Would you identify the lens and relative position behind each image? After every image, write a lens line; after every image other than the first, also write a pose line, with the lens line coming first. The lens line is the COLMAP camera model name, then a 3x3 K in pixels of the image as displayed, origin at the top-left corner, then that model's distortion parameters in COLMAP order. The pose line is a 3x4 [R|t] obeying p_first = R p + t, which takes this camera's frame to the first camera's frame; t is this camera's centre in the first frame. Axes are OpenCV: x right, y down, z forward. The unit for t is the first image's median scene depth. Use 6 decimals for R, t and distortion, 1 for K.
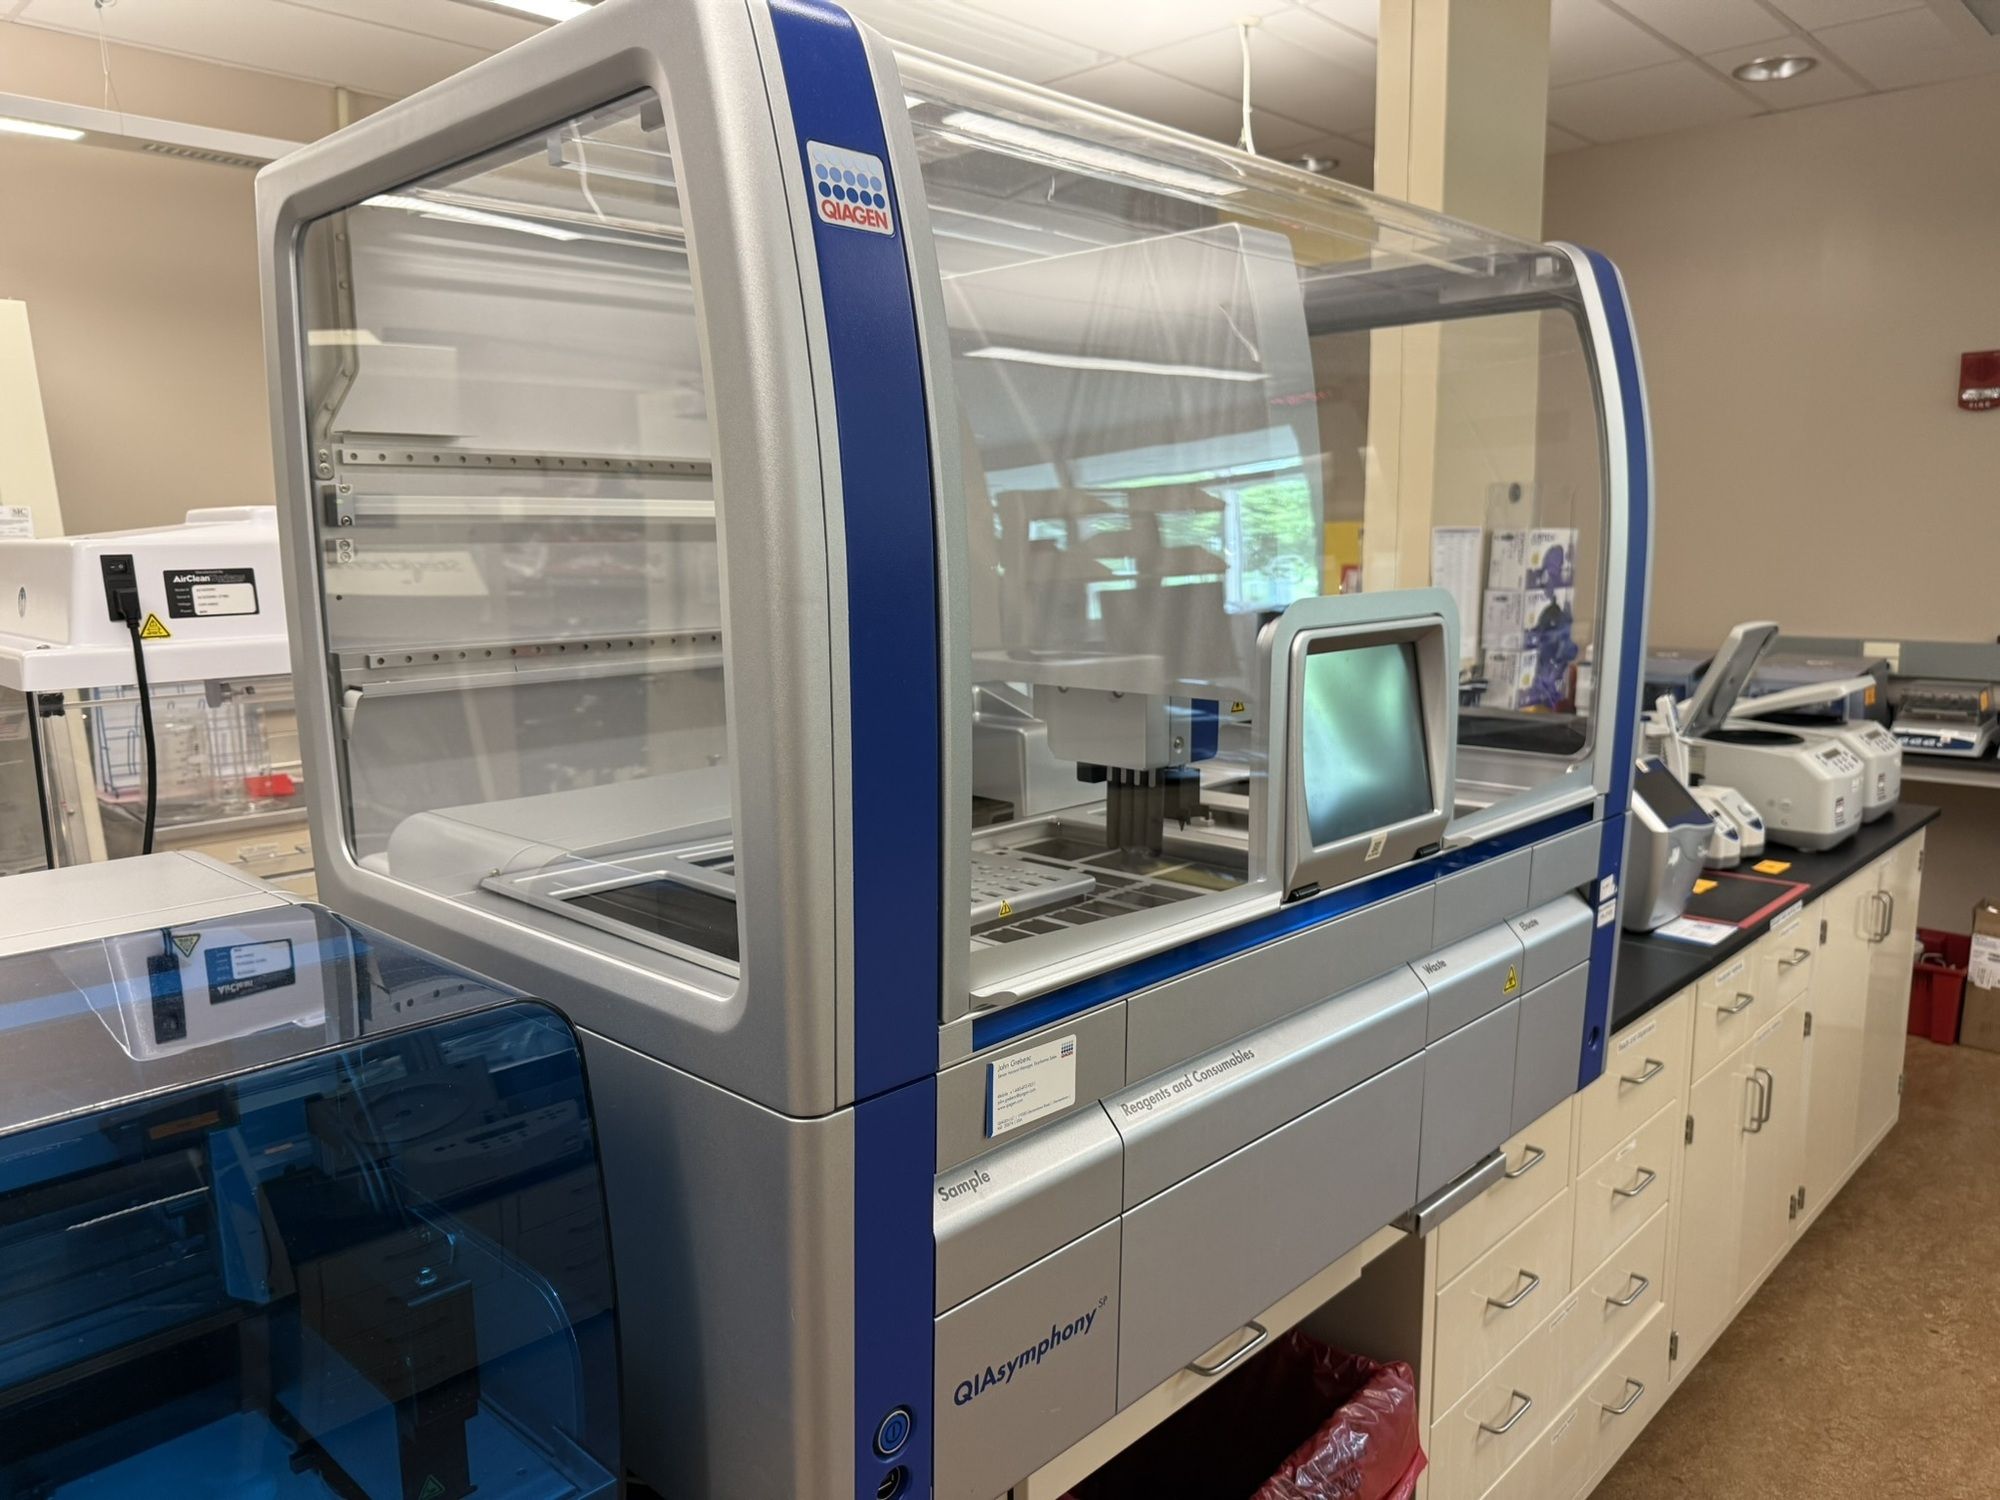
lens RADIAL K [[1423.7, 0, 993.8], [0, 1423.7, 748.0], [0, 0, 1]] dist [0.037397, -0.018539]
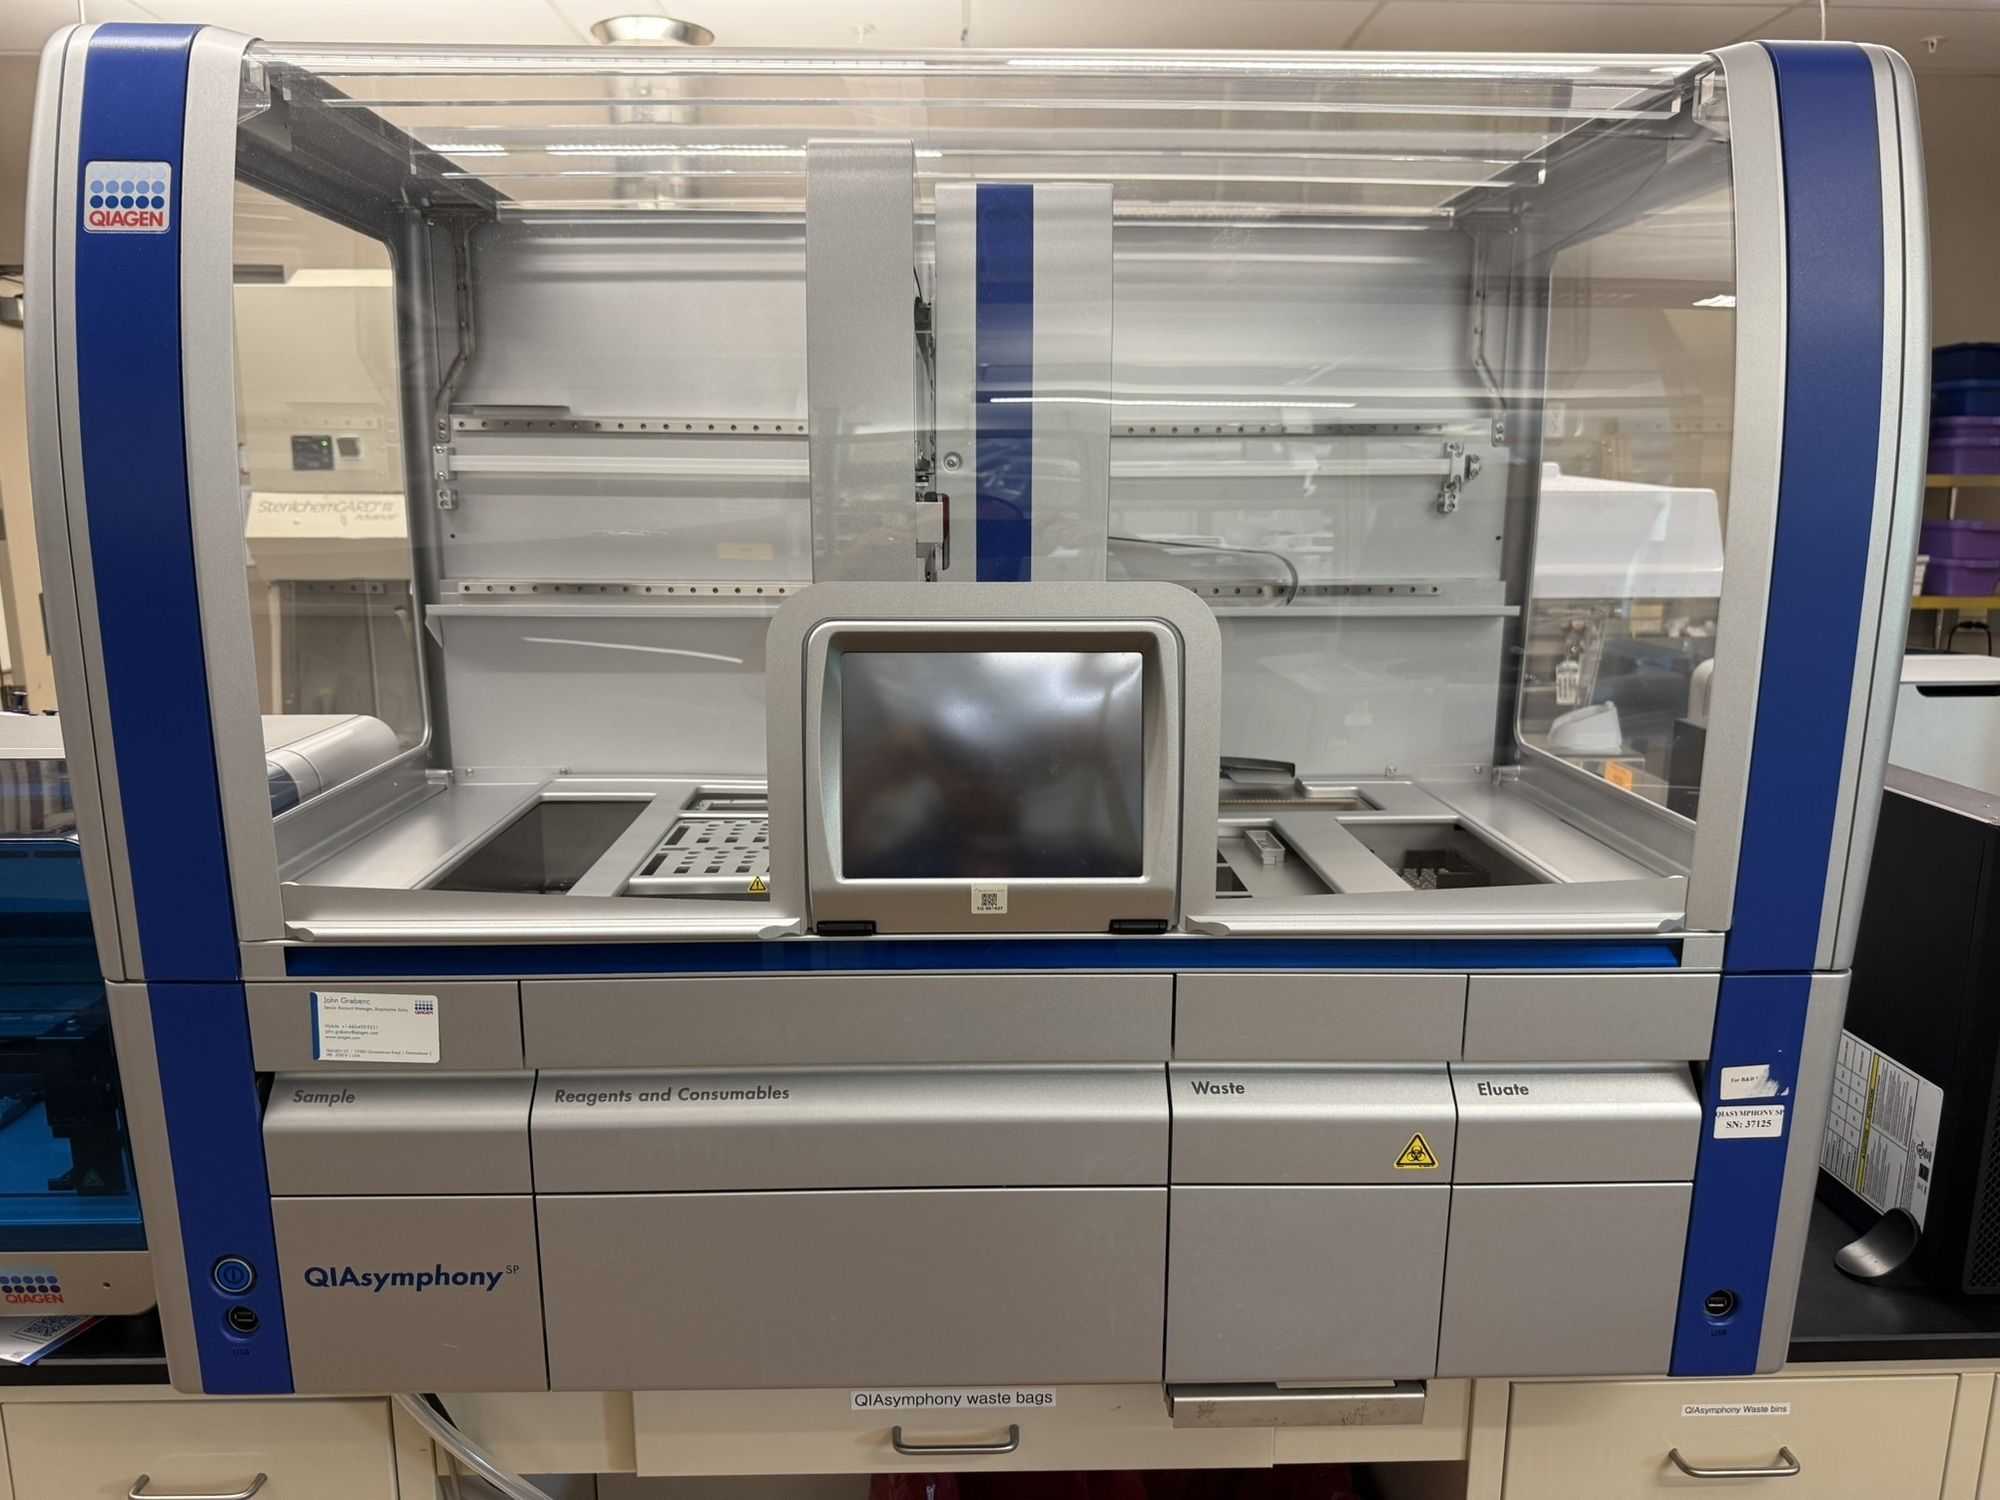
lens RADIAL K [[1423.7, 0, 989.4], [0, 1423.7, 754.8], [0, 0, 1]] dist [0.037397, -0.018539]
pose [[0.696483, 0.144056, -0.702964, 1.065433], [-0.106333, 0.989546, 0.097432, -0.115266], [0.709651, 0.006889, 0.704520, 0.578742]]
